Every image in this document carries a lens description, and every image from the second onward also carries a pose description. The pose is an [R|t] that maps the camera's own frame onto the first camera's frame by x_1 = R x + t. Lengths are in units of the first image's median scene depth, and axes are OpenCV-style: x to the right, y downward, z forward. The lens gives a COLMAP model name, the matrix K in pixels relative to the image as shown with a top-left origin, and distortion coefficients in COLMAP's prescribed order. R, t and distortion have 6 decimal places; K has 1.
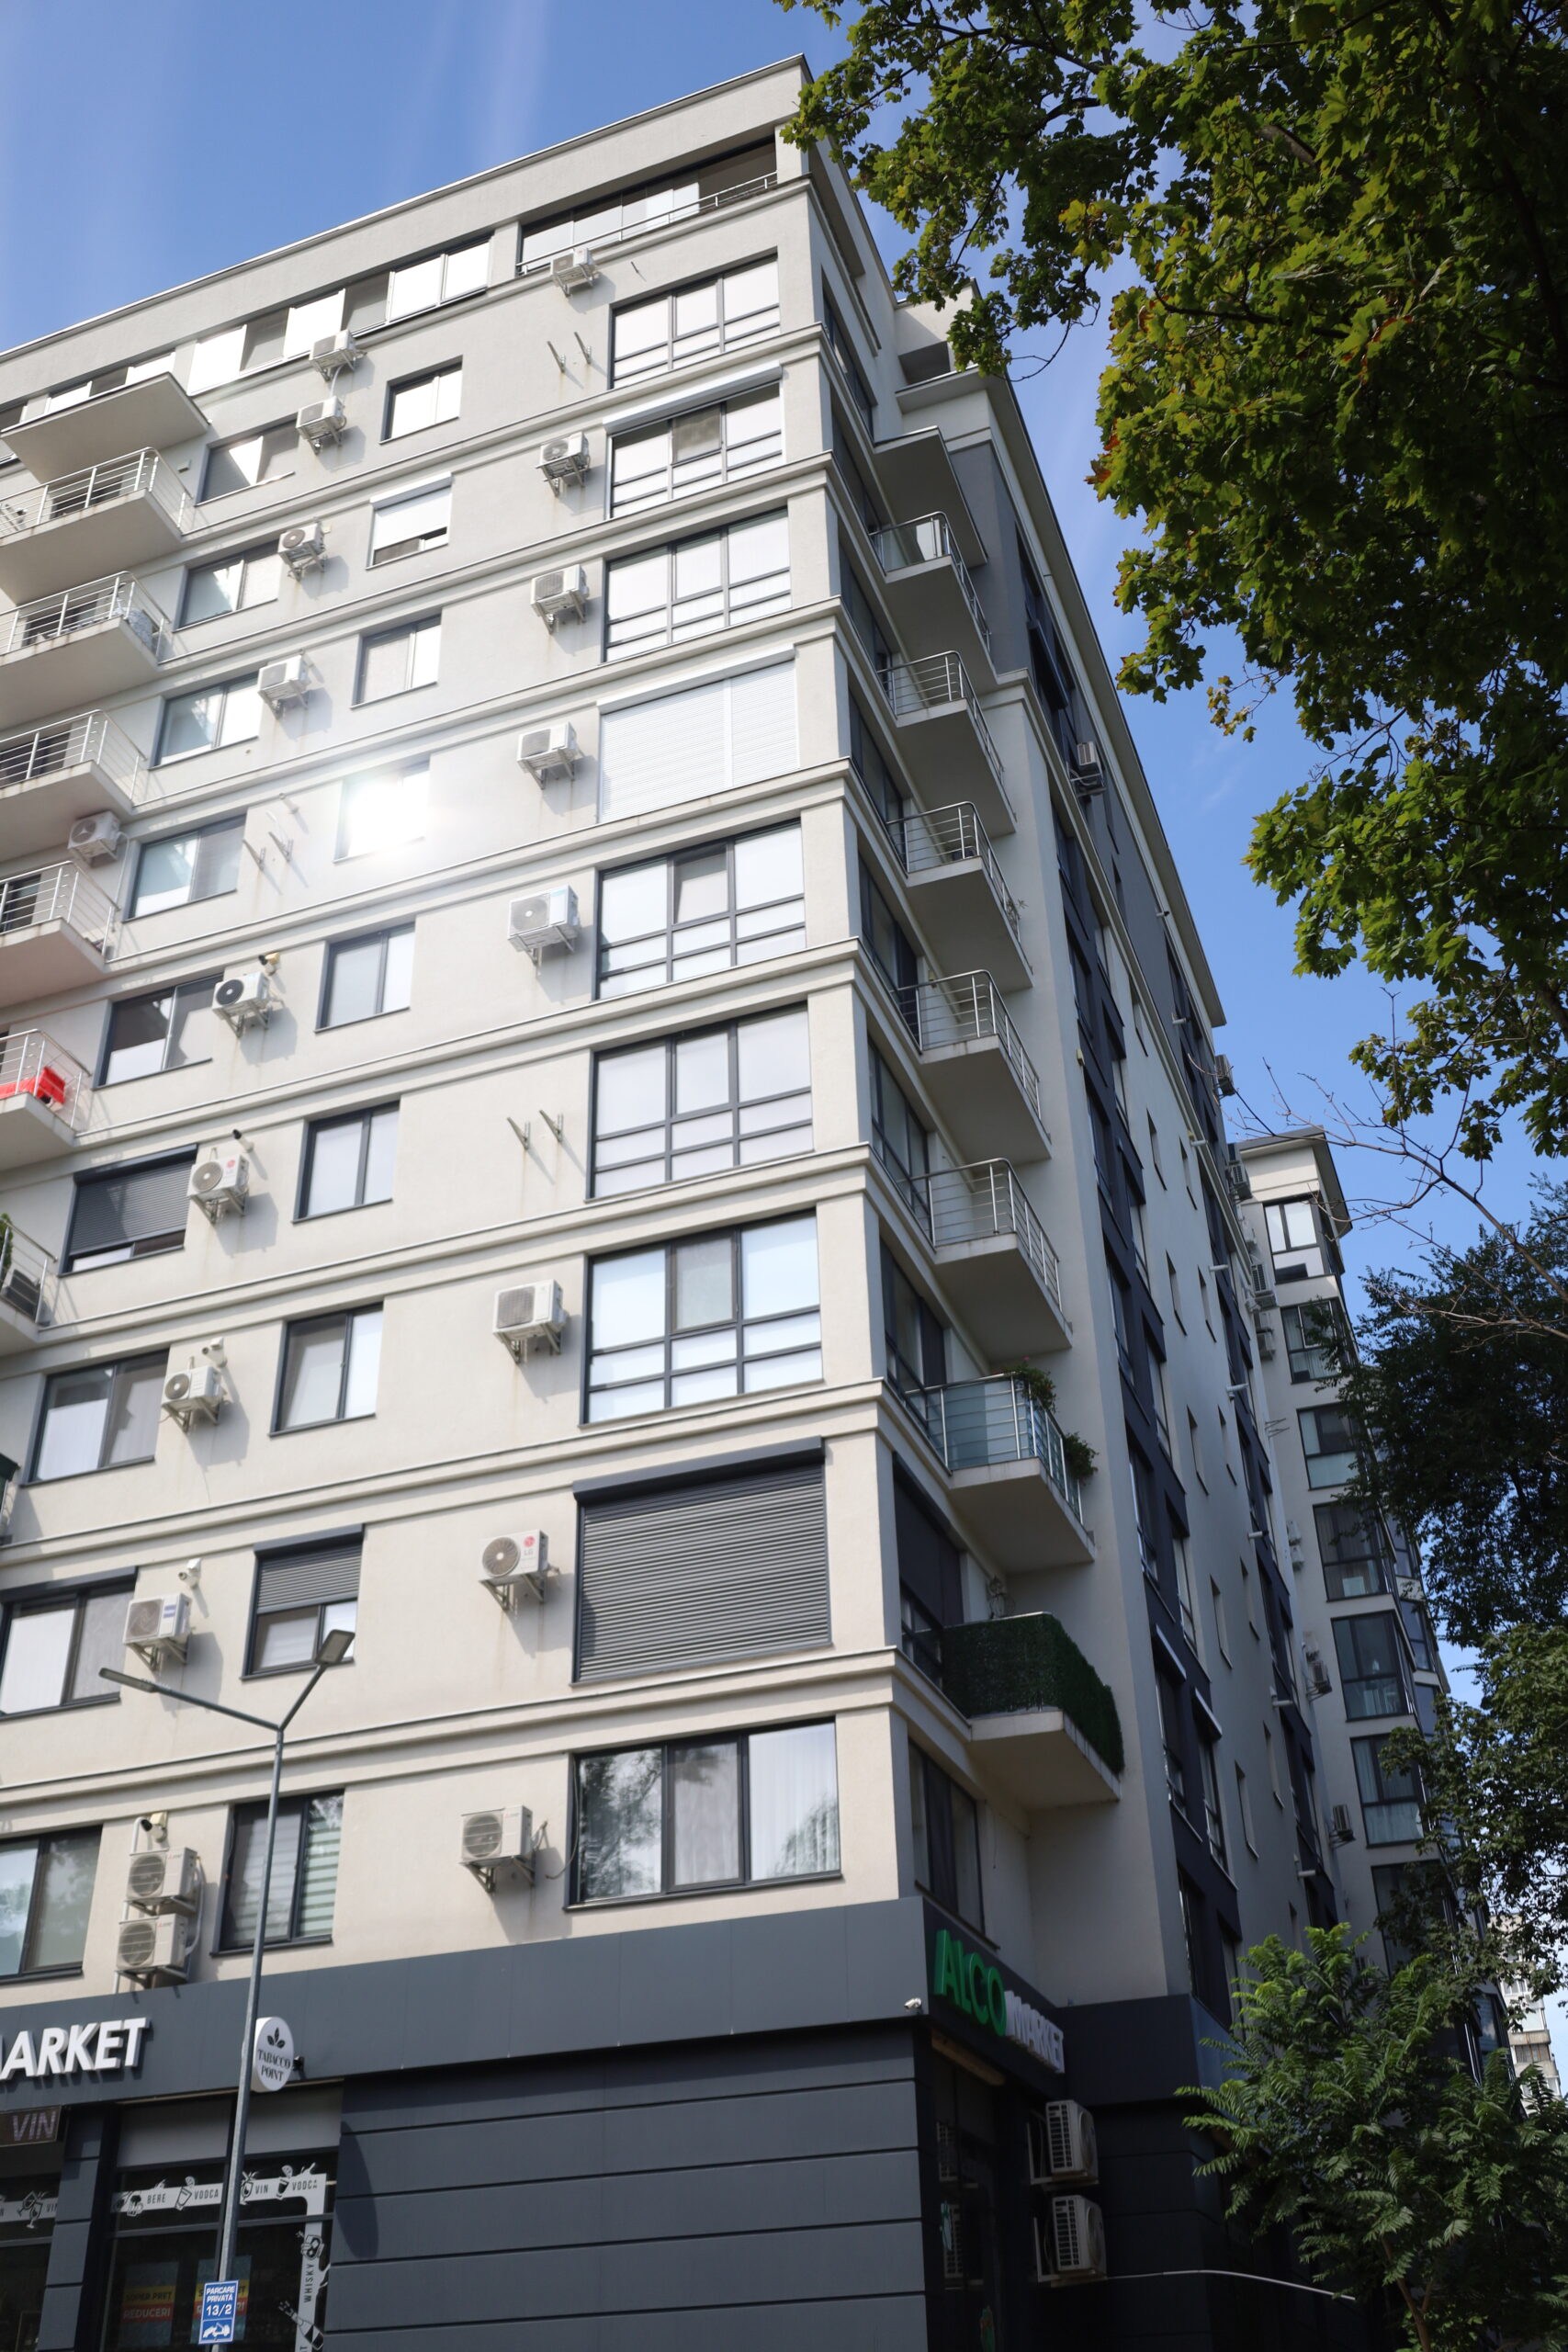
lens RADIAL K [[2226.2, 0, 765.5], [0, 2226.2, 1168.9], [0, 0, 1]] dist [0.000234, 0.000000]
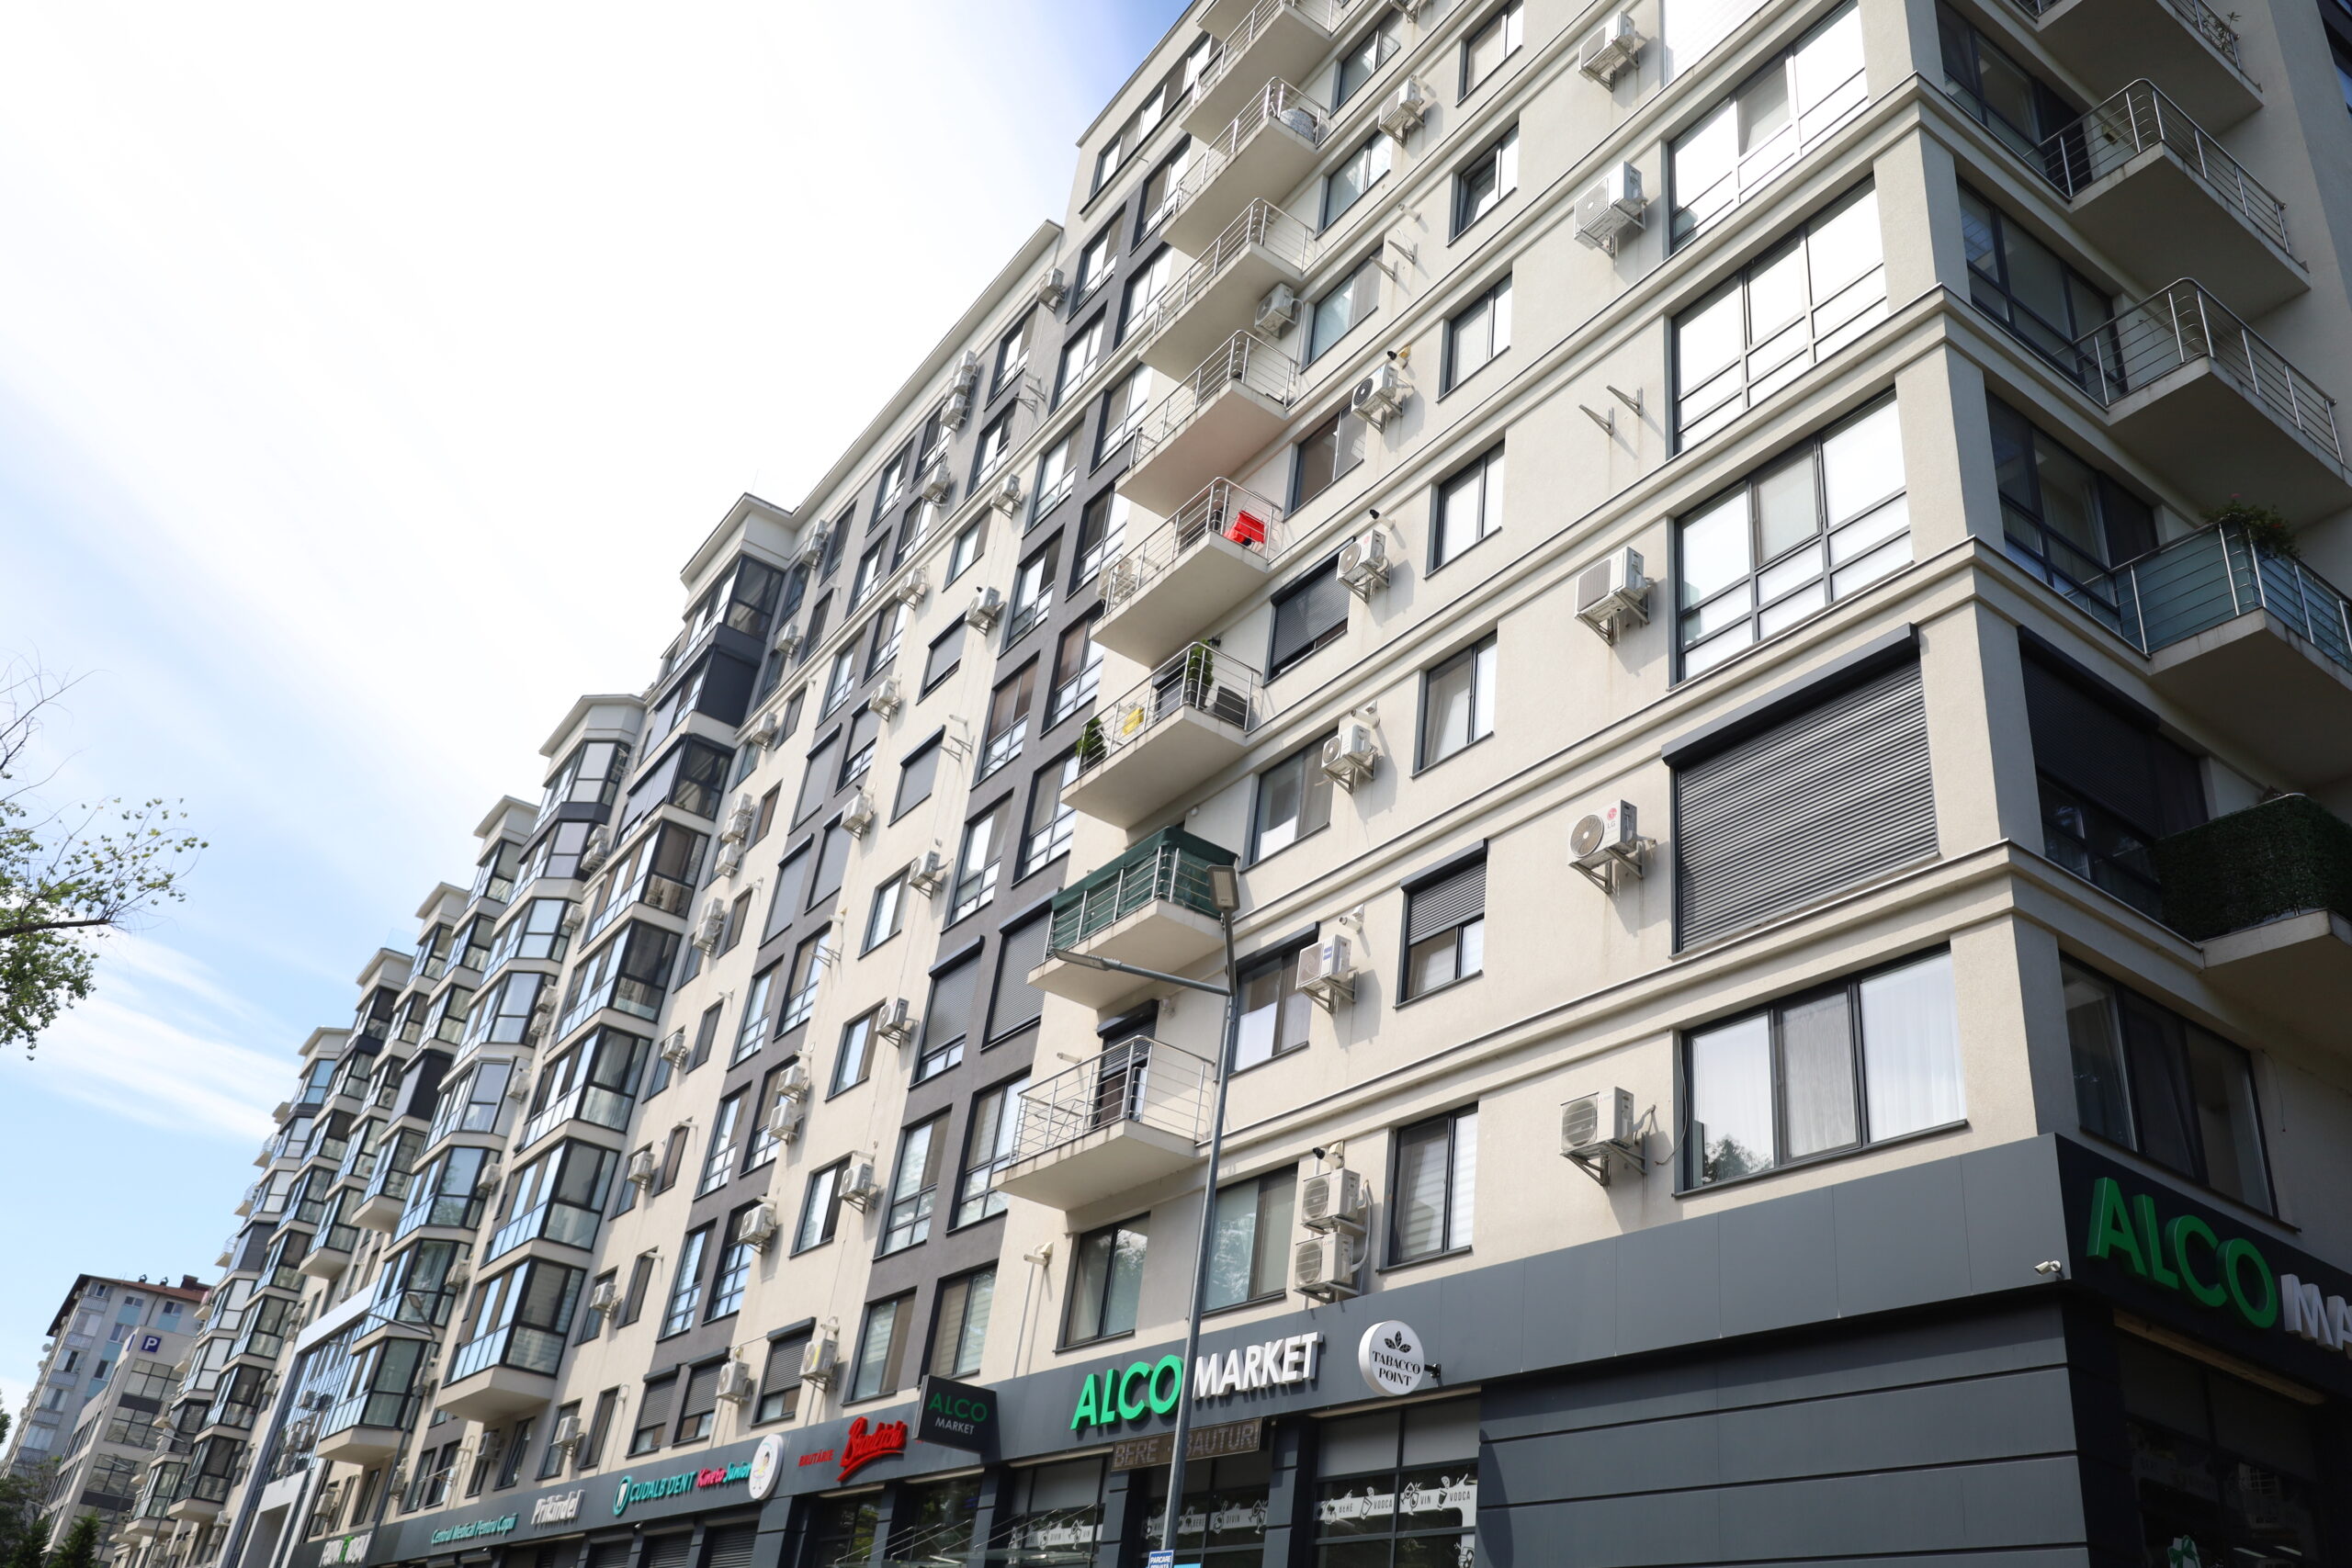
lens RADIAL K [[1854.3, 0, 1158.2], [0, 1854.3, 790.4], [0, 0, 1]] dist [-0.015028, 0.016251]
pose [[0.807728, -0.180031, -0.561395, 0.175259], [0.187780, 0.981203, -0.044482, 0.160673], [0.558851, -0.069489, 0.826352, 0.277057]]
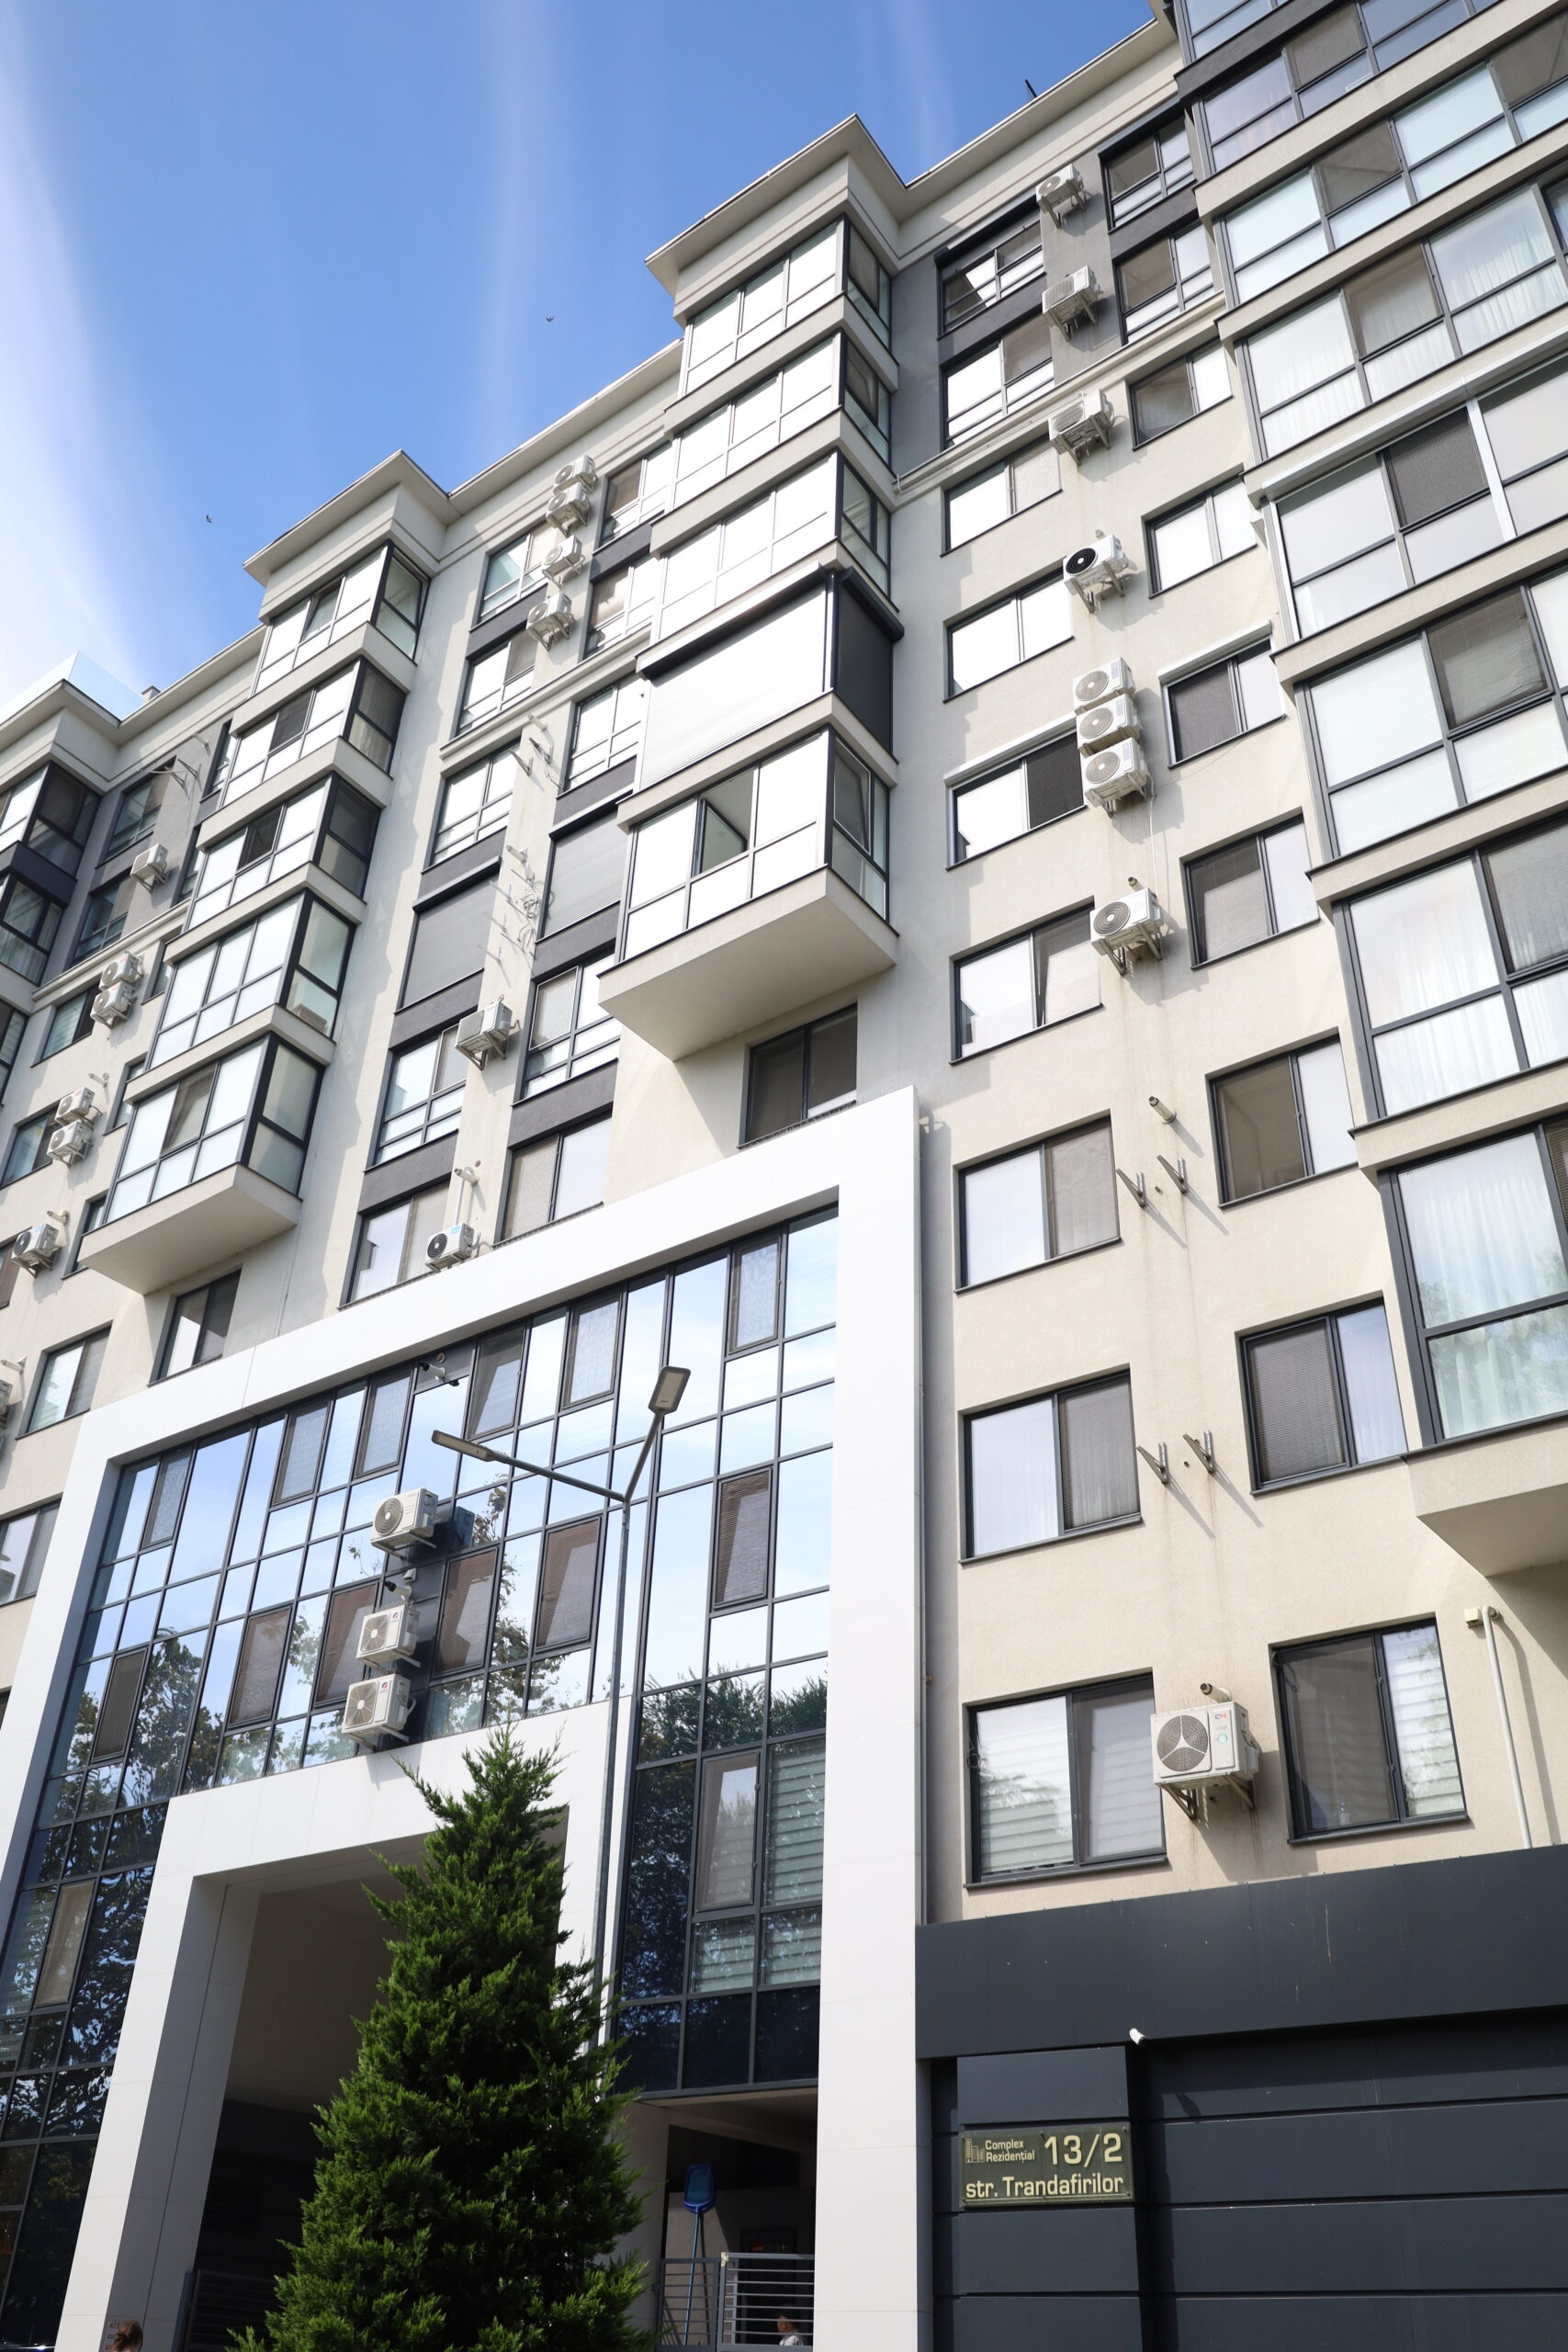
lens RADIAL K [[1898.4, 0, 817.0], [0, 1898.4, 1157.5], [0, 0, 1]] dist [-0.015270, 0.015645]
pose [[0.963615, -0.104515, -0.246015, -0.418217], [0.097858, 0.994429, -0.039168, 0.177967], [0.248738, 0.013668, 0.968474, 0.398080]]
